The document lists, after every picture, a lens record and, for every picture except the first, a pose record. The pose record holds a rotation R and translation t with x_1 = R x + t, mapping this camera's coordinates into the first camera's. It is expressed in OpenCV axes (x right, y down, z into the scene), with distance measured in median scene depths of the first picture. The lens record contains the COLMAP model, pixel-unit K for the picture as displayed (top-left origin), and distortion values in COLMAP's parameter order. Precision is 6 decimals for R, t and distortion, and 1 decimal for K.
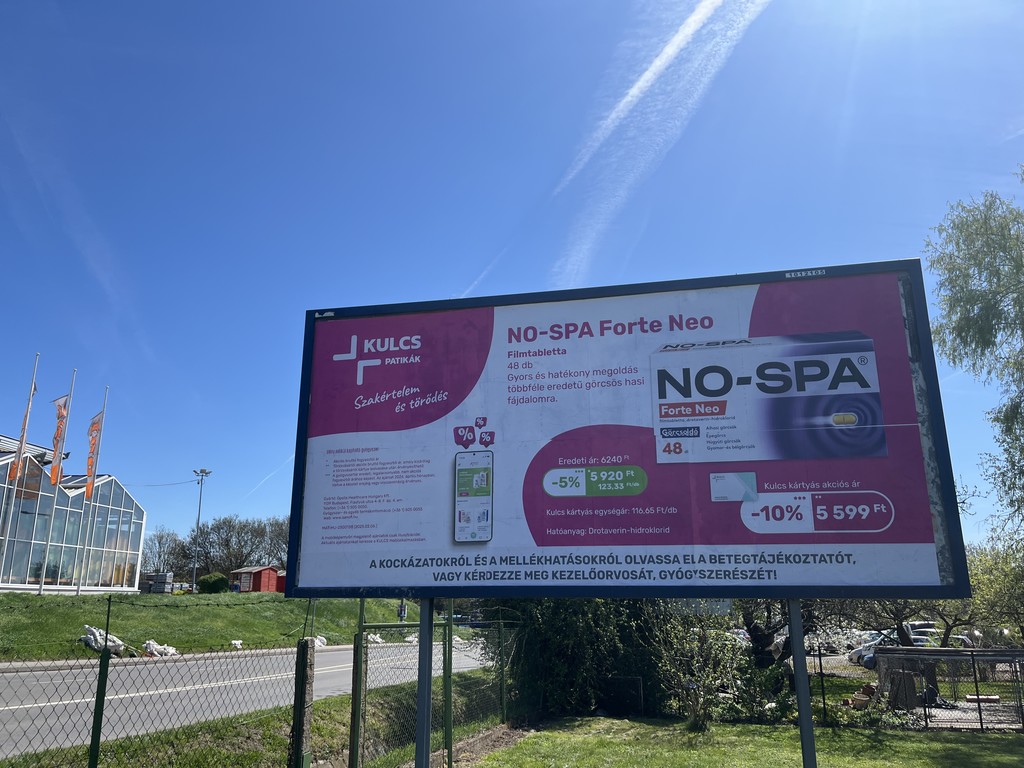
lens RADIAL K [[805.1, 0, 511.3], [0, 805.1, 384.2], [0, 0, 1]] dist [0.060951, -0.090975]
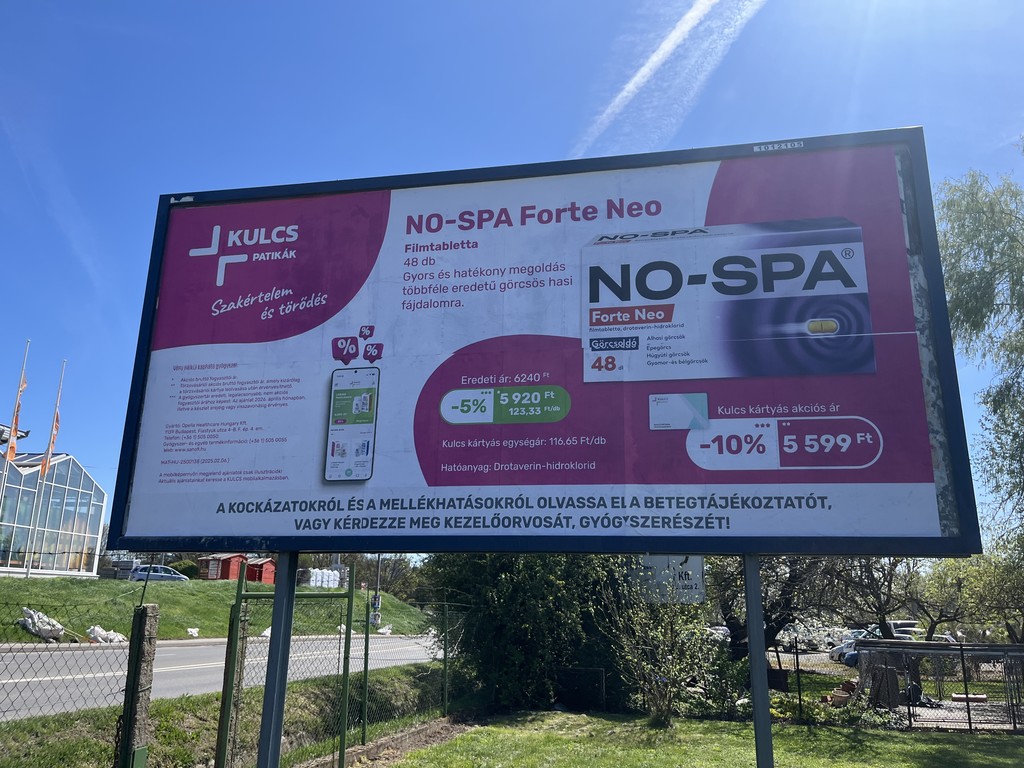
lens RADIAL K [[805.1, 0, 521.5], [0, 805.1, 382.5], [0, 0, 1]] dist [0.060951, -0.090975]
pose [[0.999512, 0.021387, 0.022747, 0.093010], [-0.021437, 0.999768, 0.001937, 0.088799], [-0.022701, -0.002424, 0.999739, 0.201612]]
